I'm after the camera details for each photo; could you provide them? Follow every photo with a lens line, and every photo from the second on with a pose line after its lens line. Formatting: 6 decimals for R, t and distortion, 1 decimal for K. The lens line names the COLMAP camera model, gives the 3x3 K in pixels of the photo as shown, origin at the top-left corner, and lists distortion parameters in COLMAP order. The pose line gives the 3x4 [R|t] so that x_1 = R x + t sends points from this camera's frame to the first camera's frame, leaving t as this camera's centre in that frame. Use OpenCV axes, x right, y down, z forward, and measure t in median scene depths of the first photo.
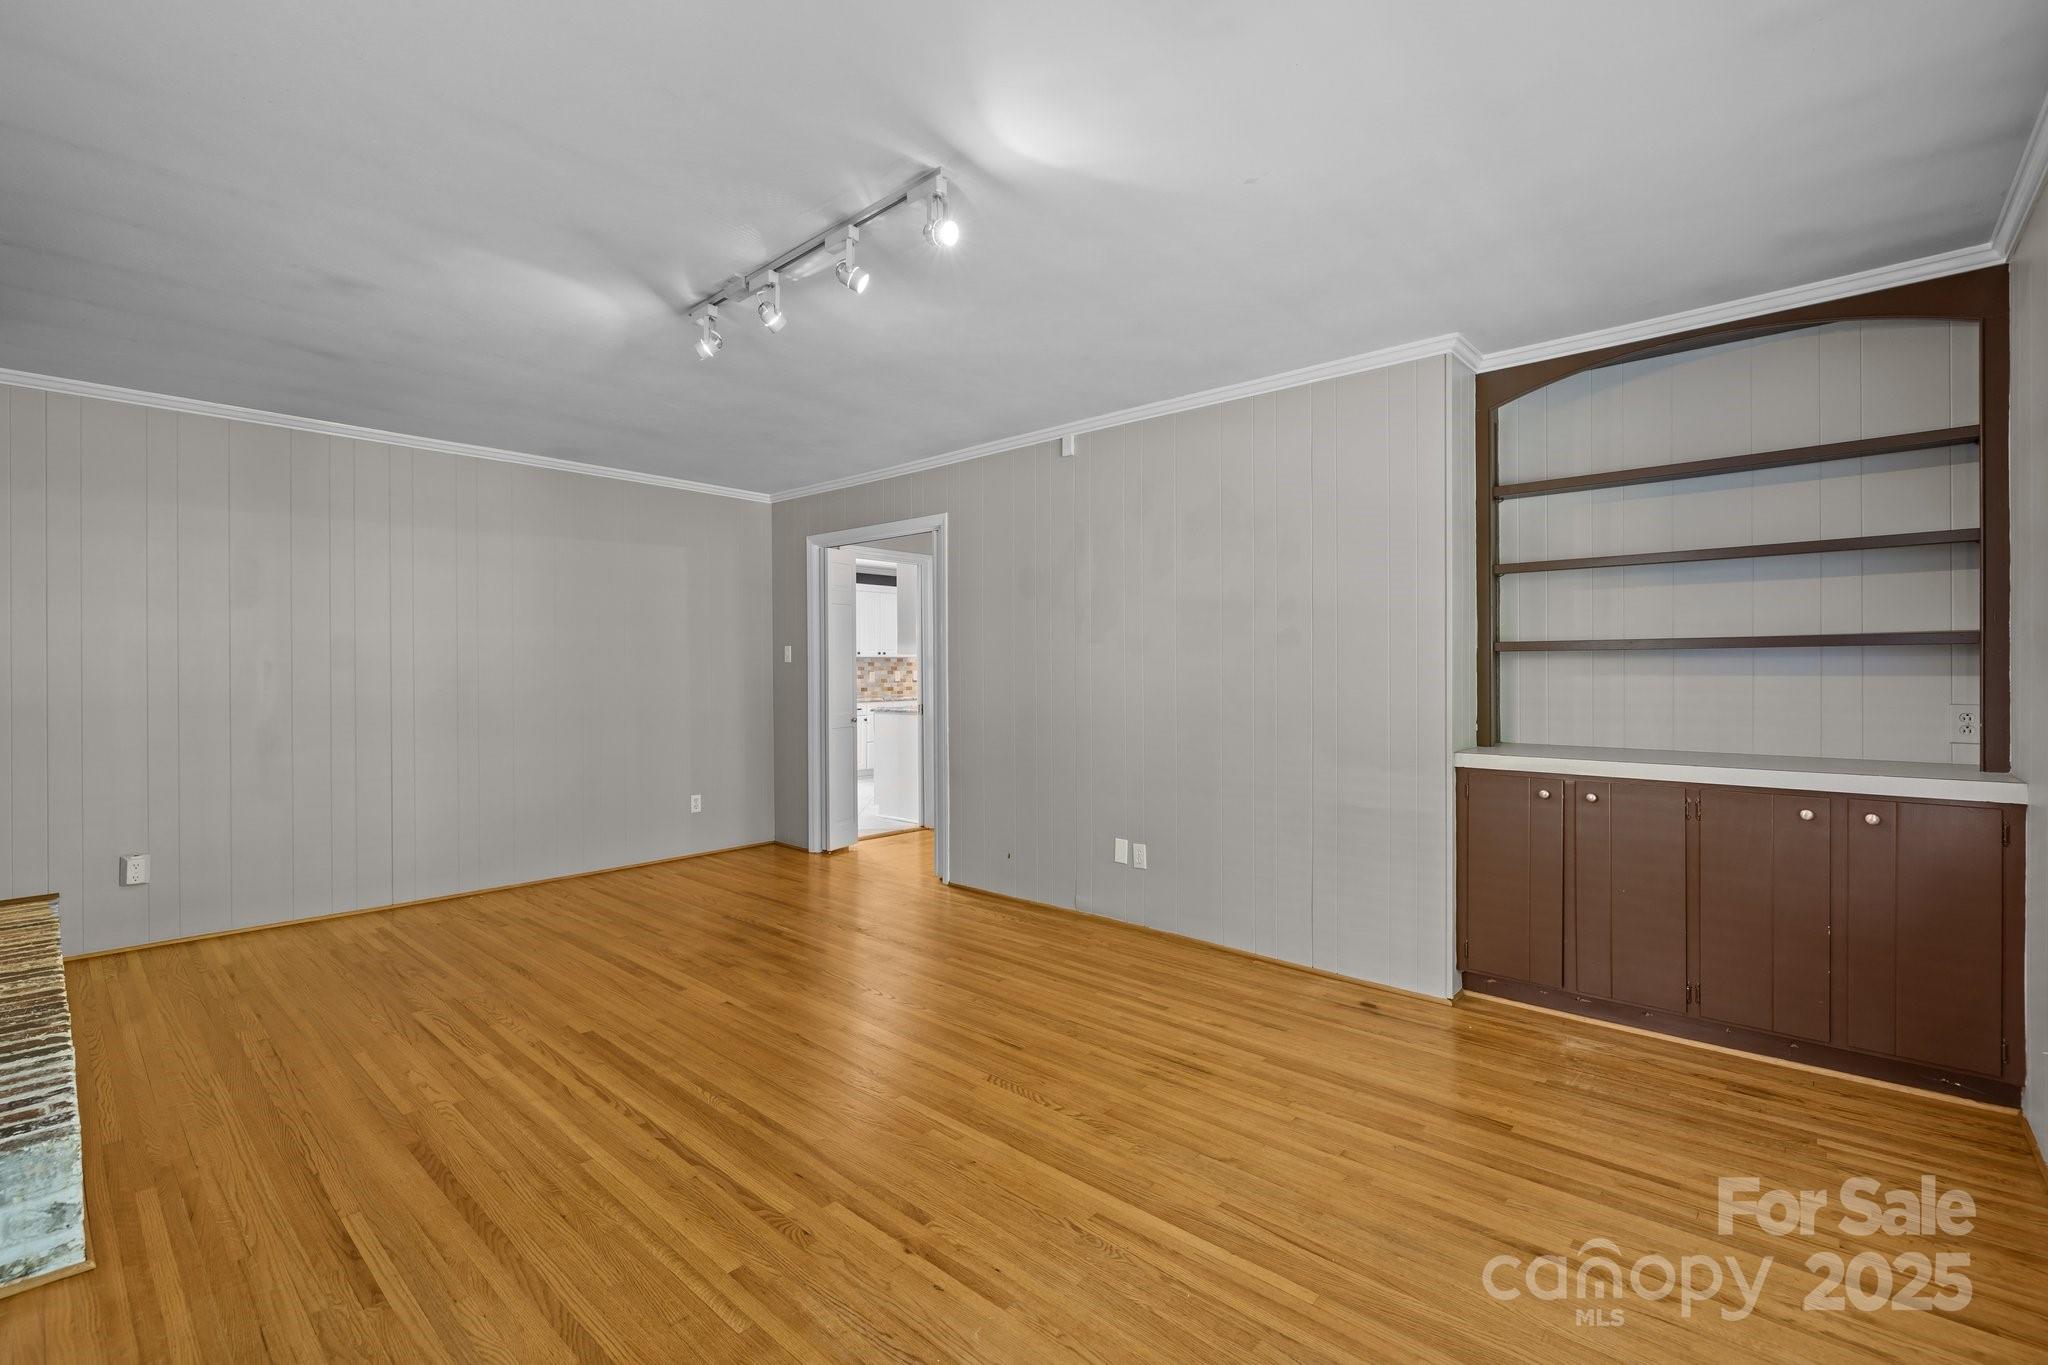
lens RADIAL K [[878.5, 0, 1019.0], [0, 878.5, 676.3], [0, 0, 1]] dist [-0.003721, 0.000413]
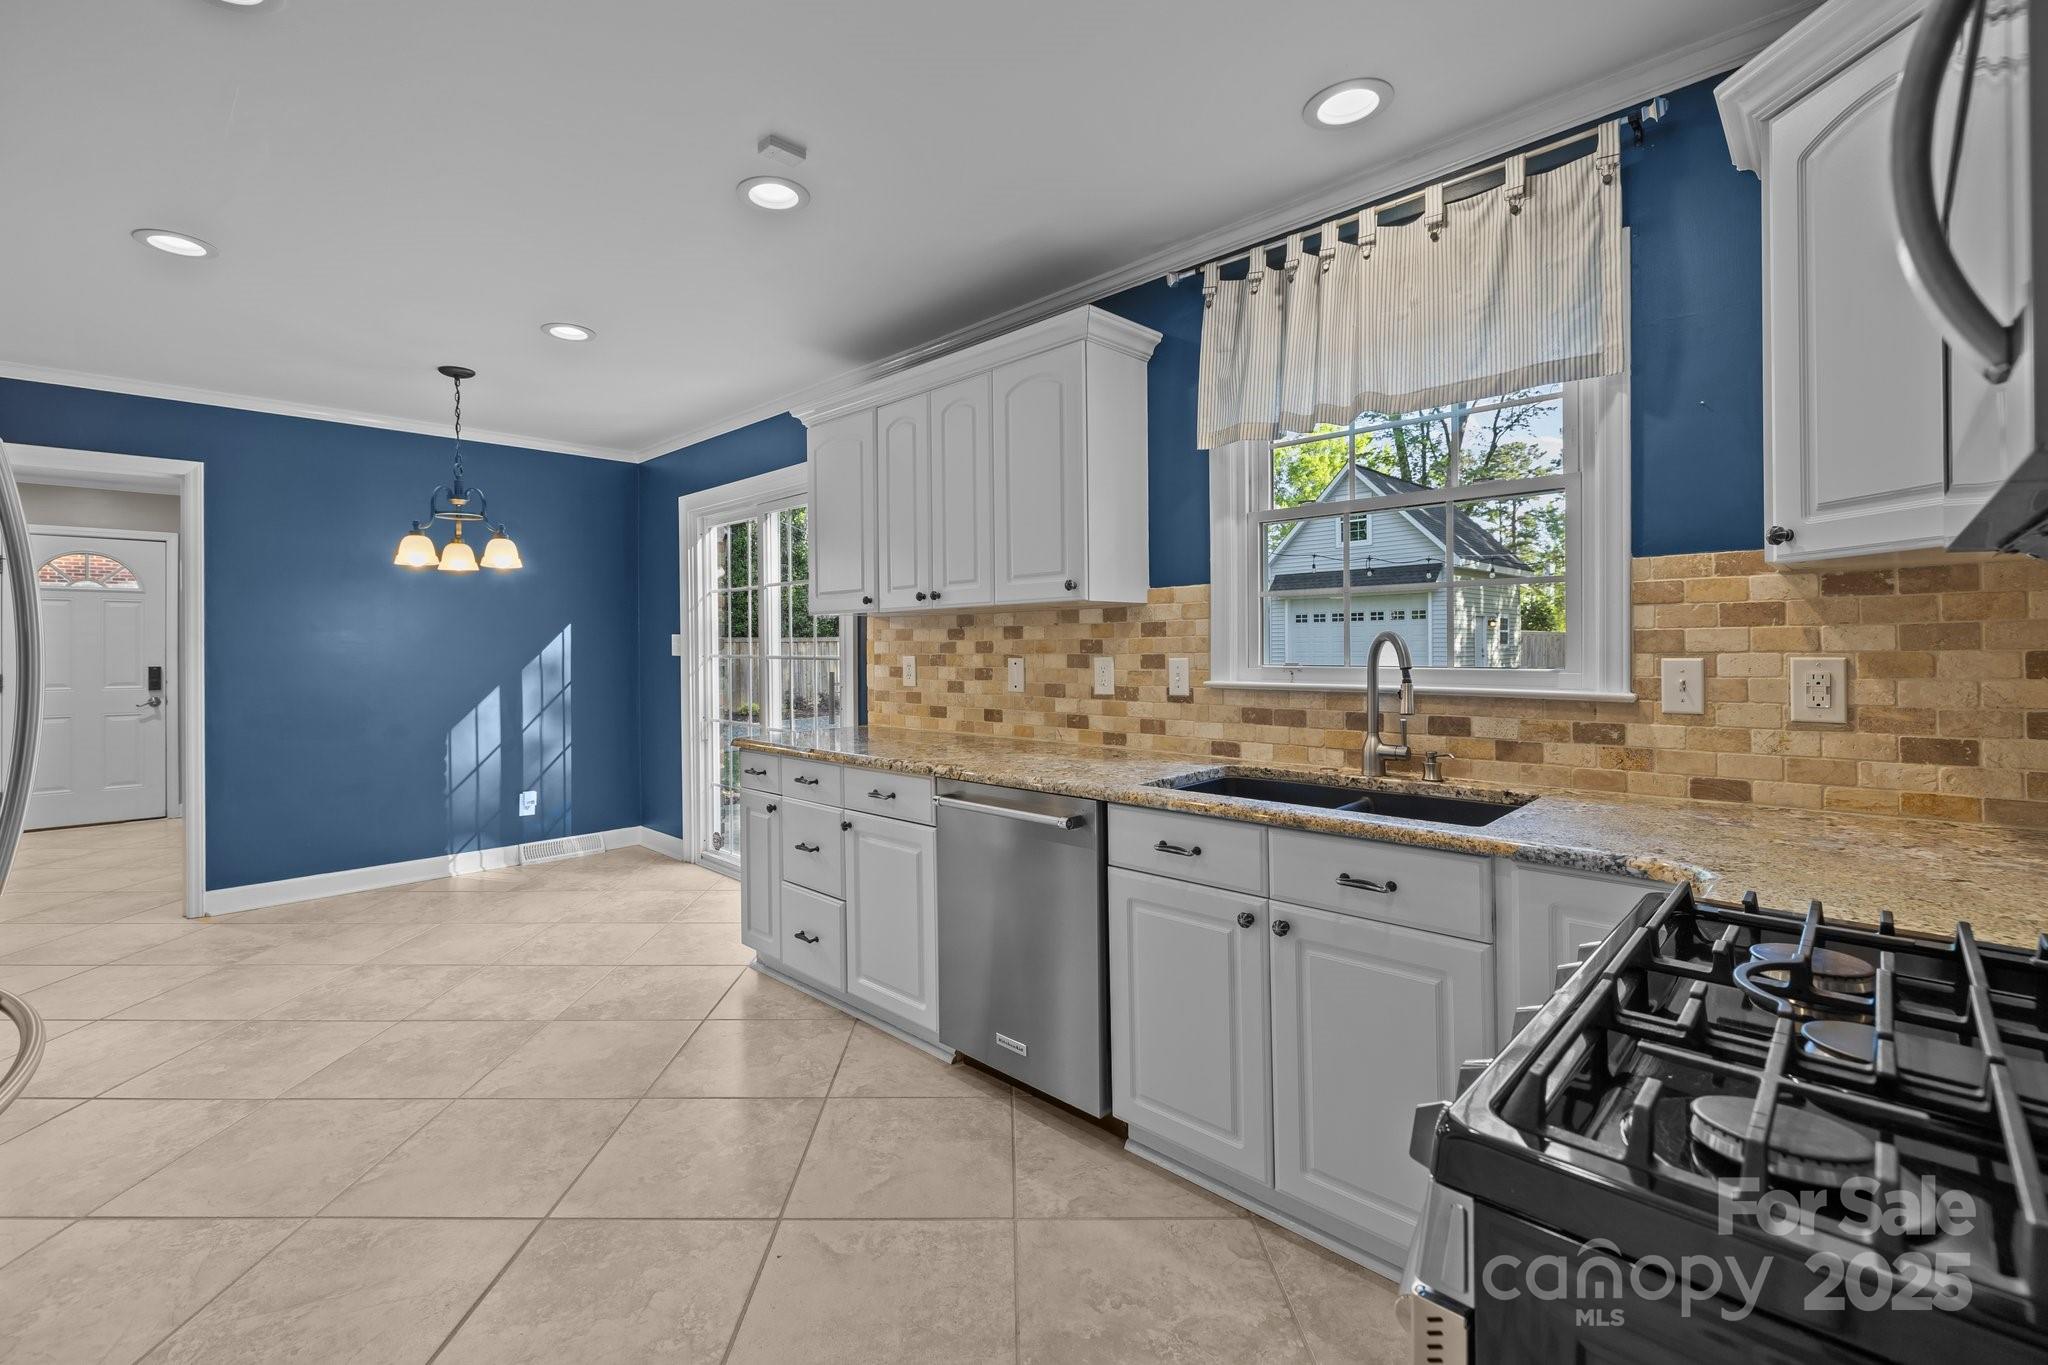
lens RADIAL K [[878.5, 0, 995.4], [0, 878.5, 646.2], [0, 0, 1]] dist [-0.003721, 0.000413]
pose [[-0.063063, 0.002338, -0.998007, 0.125280], [0.000604, 0.999997, 0.002304, -0.009555], [0.998009, -0.000458, -0.063064, 0.992712]]
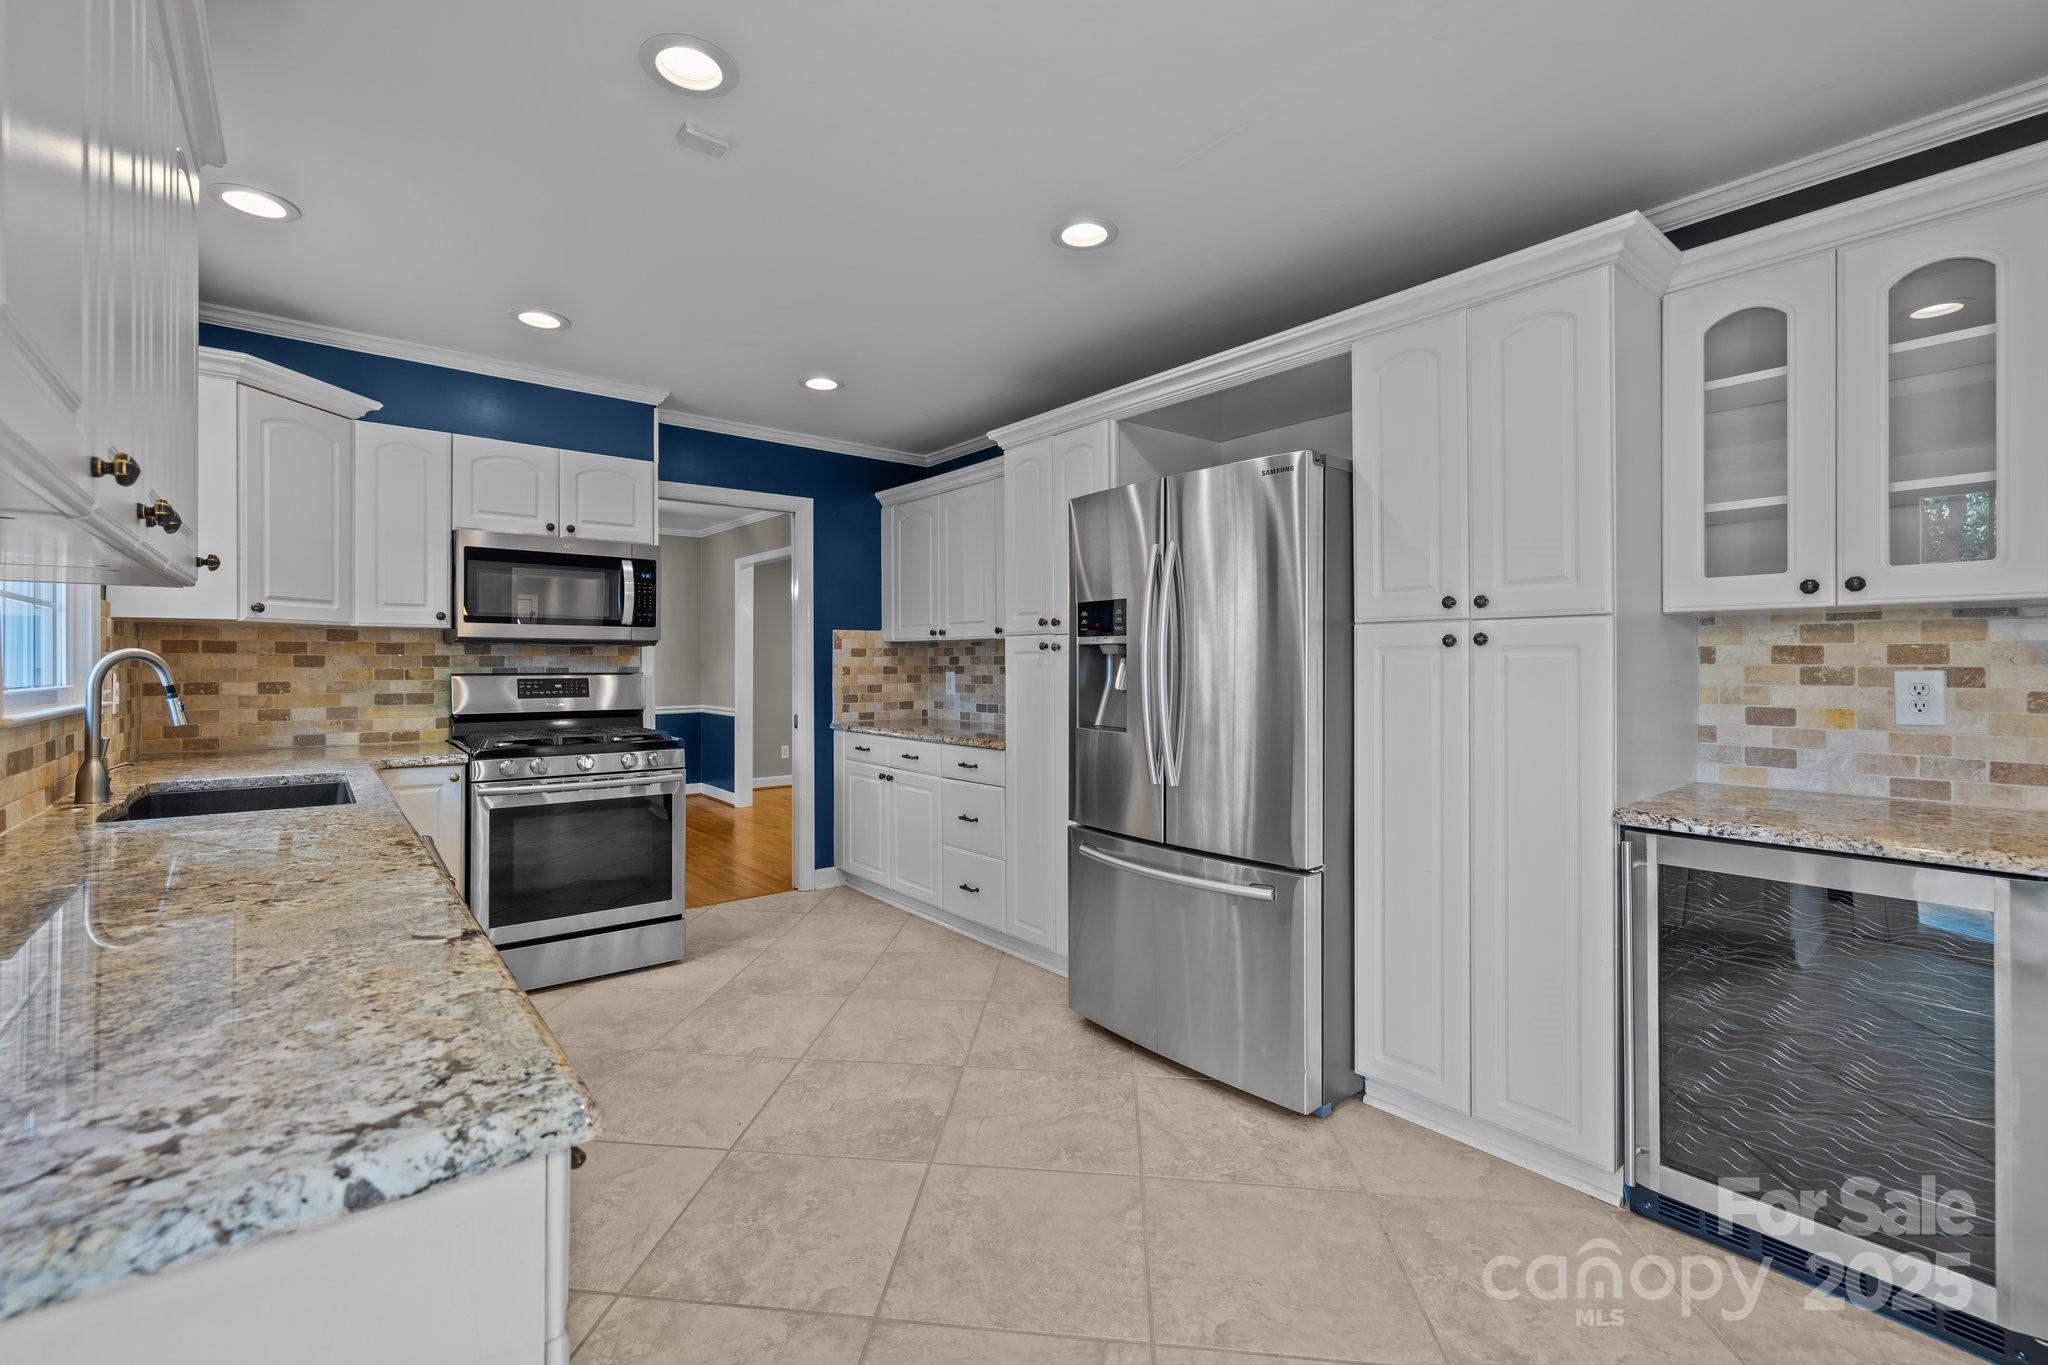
lens RADIAL K [[878.5, 0, 1005.6], [0, 878.5, 665.4], [0, 0, 1]] dist [-0.003721, 0.000413]
pose [[0.169086, -0.002356, 0.985599, -0.230447], [0.010171, 0.999948, 0.000646, -0.006939], [-0.985549, 0.009915, 0.169101, 0.842546]]
